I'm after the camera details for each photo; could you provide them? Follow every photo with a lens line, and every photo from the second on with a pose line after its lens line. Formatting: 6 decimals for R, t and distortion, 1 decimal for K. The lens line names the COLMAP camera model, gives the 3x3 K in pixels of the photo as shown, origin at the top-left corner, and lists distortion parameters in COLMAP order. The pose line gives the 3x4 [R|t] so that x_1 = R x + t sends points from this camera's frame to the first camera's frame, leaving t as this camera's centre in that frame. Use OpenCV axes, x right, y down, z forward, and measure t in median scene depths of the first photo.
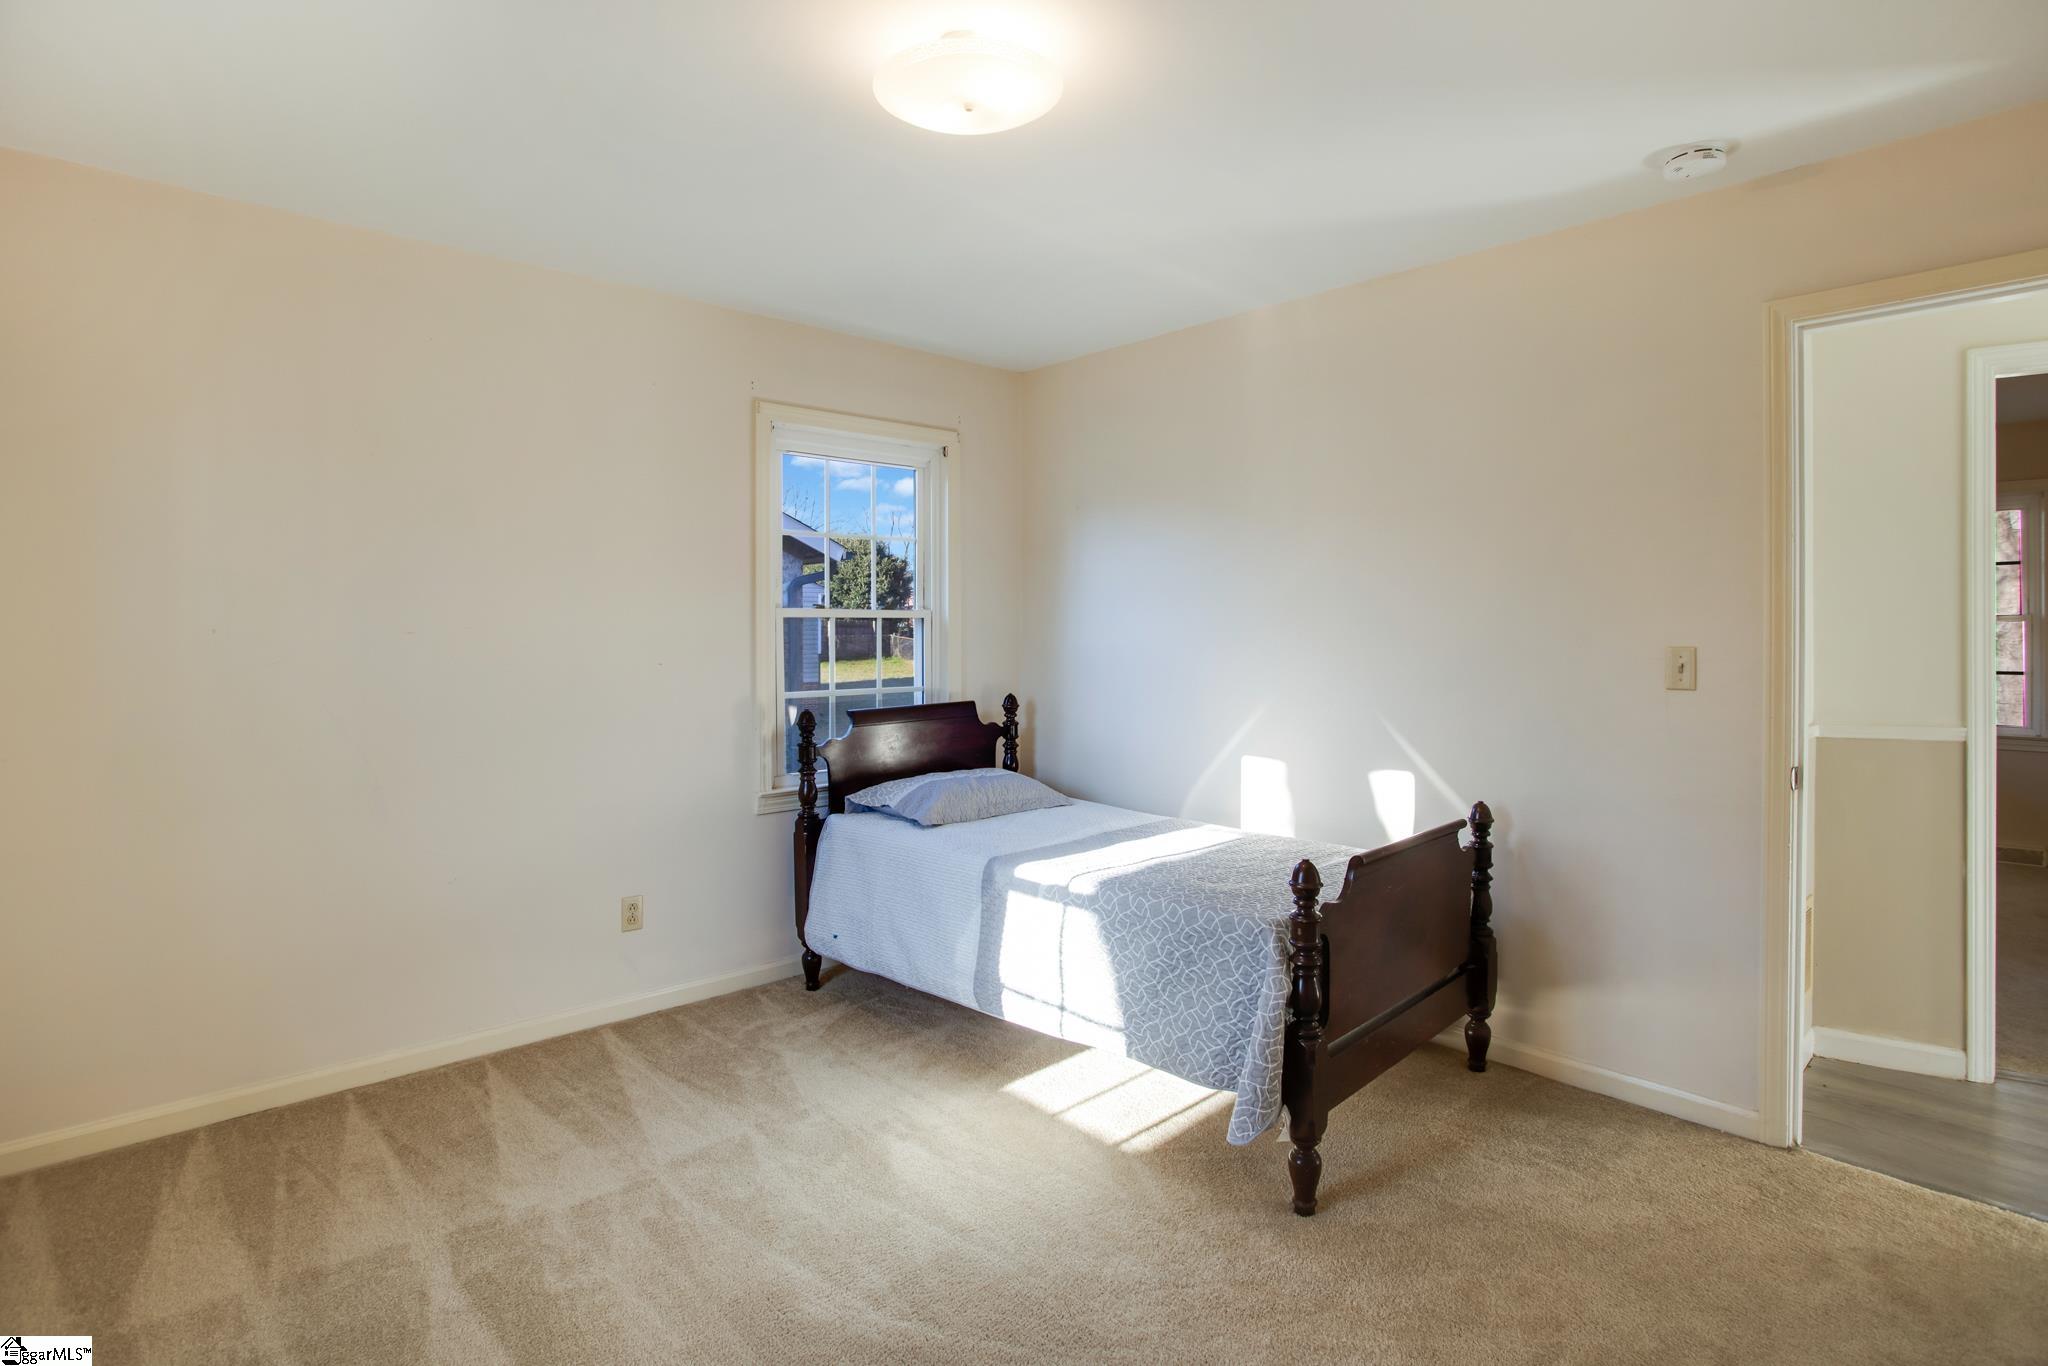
lens RADIAL K [[1008.9, 0, 1034.1], [0, 1008.9, 623.3], [0, 0, 1]] dist [-0.029040, 0.000482]
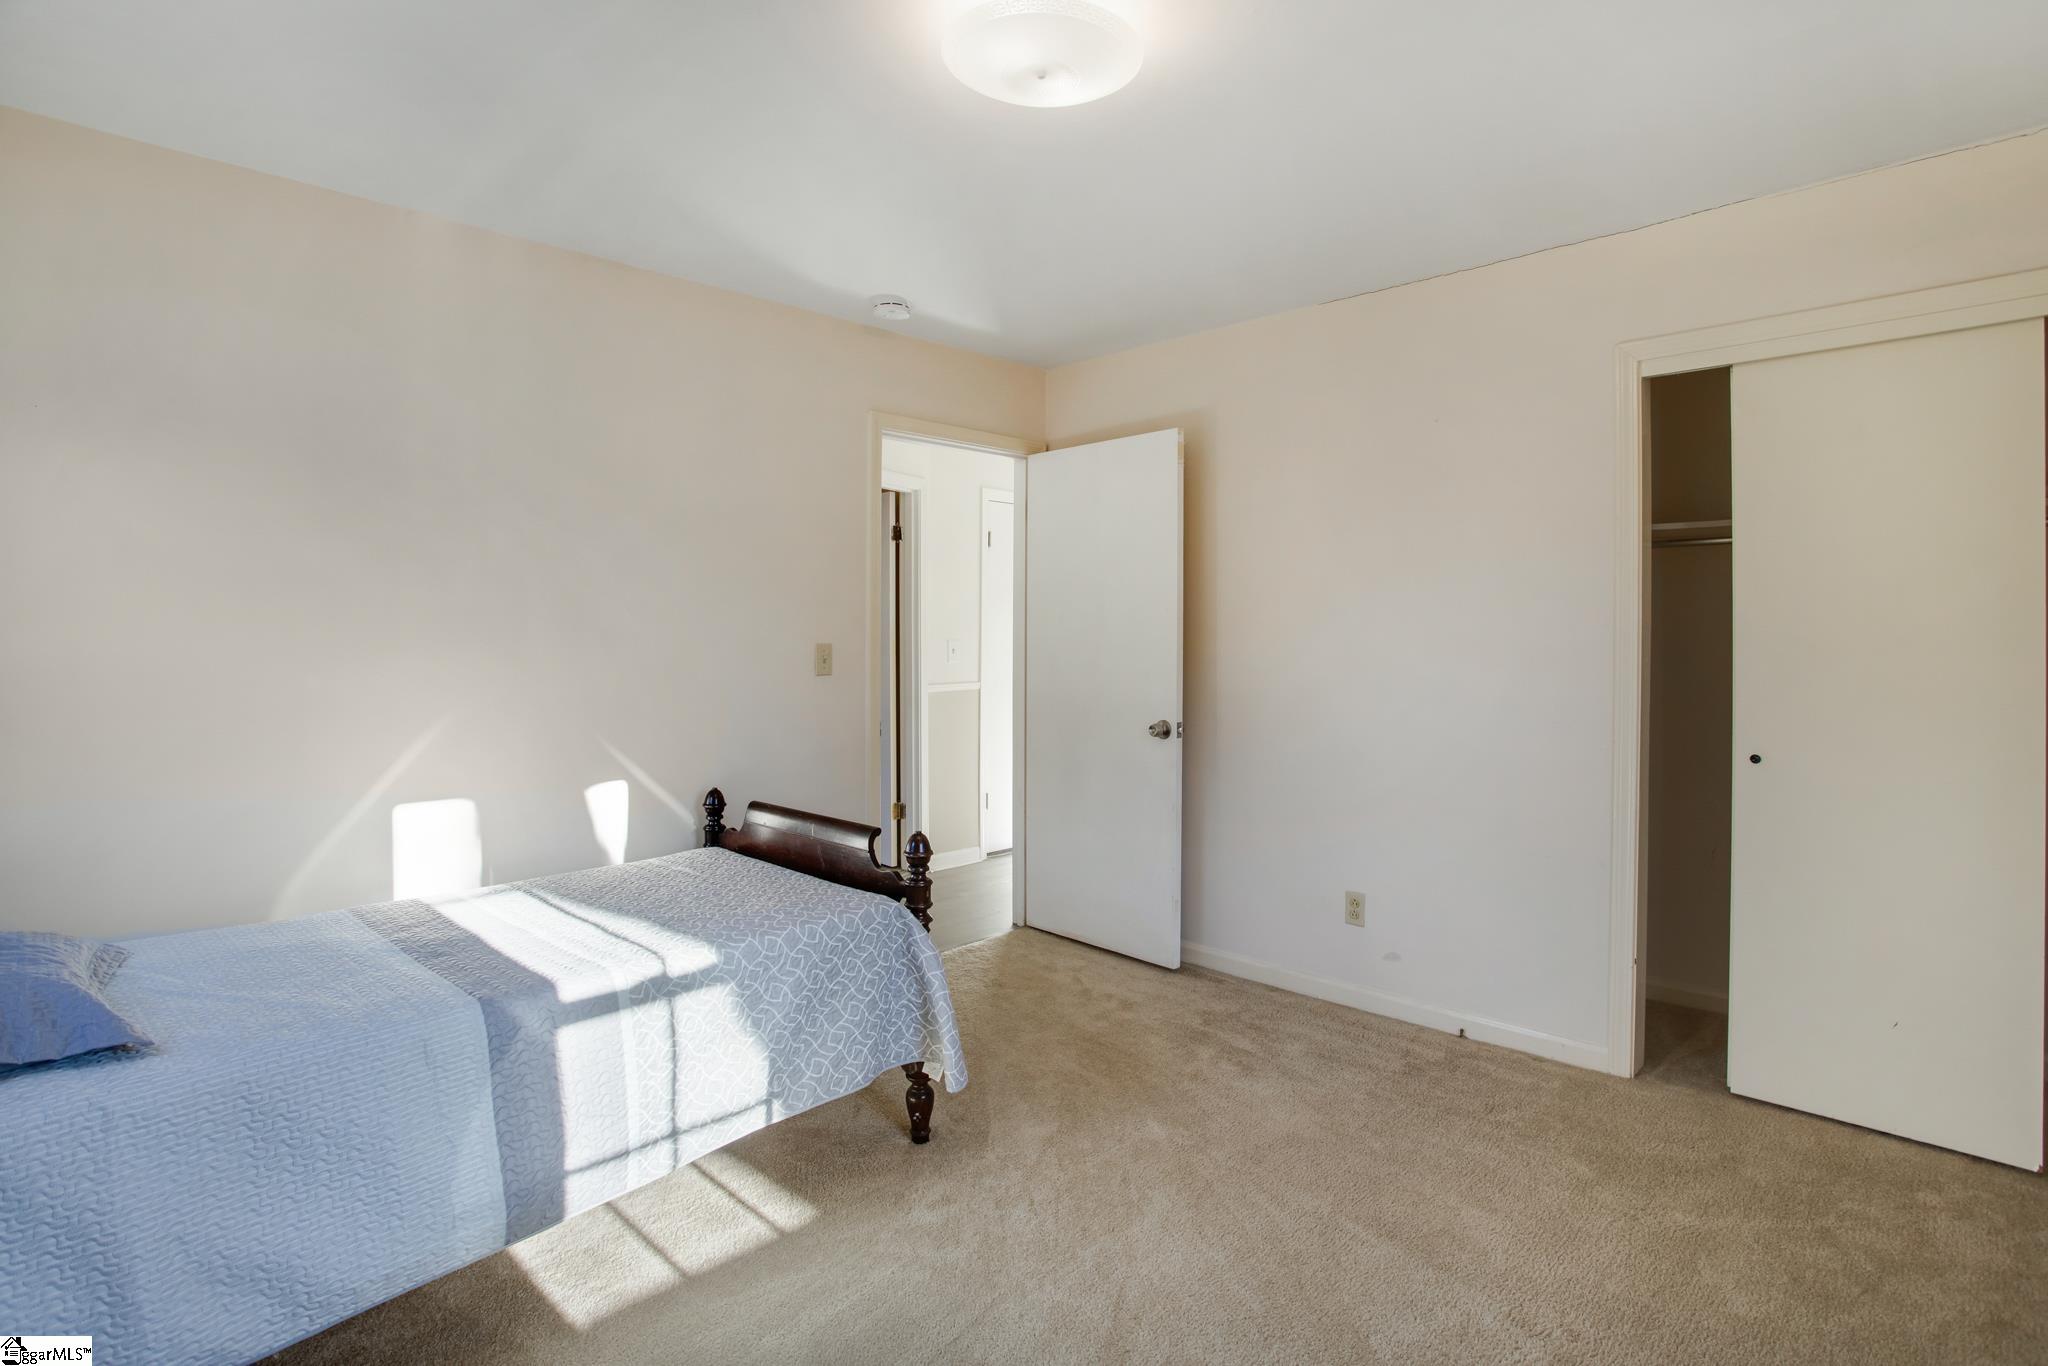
lens RADIAL K [[1008.9, 0, 1034.1], [0, 1008.9, 623.3], [0, 0, 1]] dist [-0.029040, 0.000482]
pose [[-0.018367, 0.006392, 0.999811, -0.729440], [0.014255, 0.999880, -0.006131, 0.007816], [-0.999730, 0.014140, -0.018456, 0.738061]]
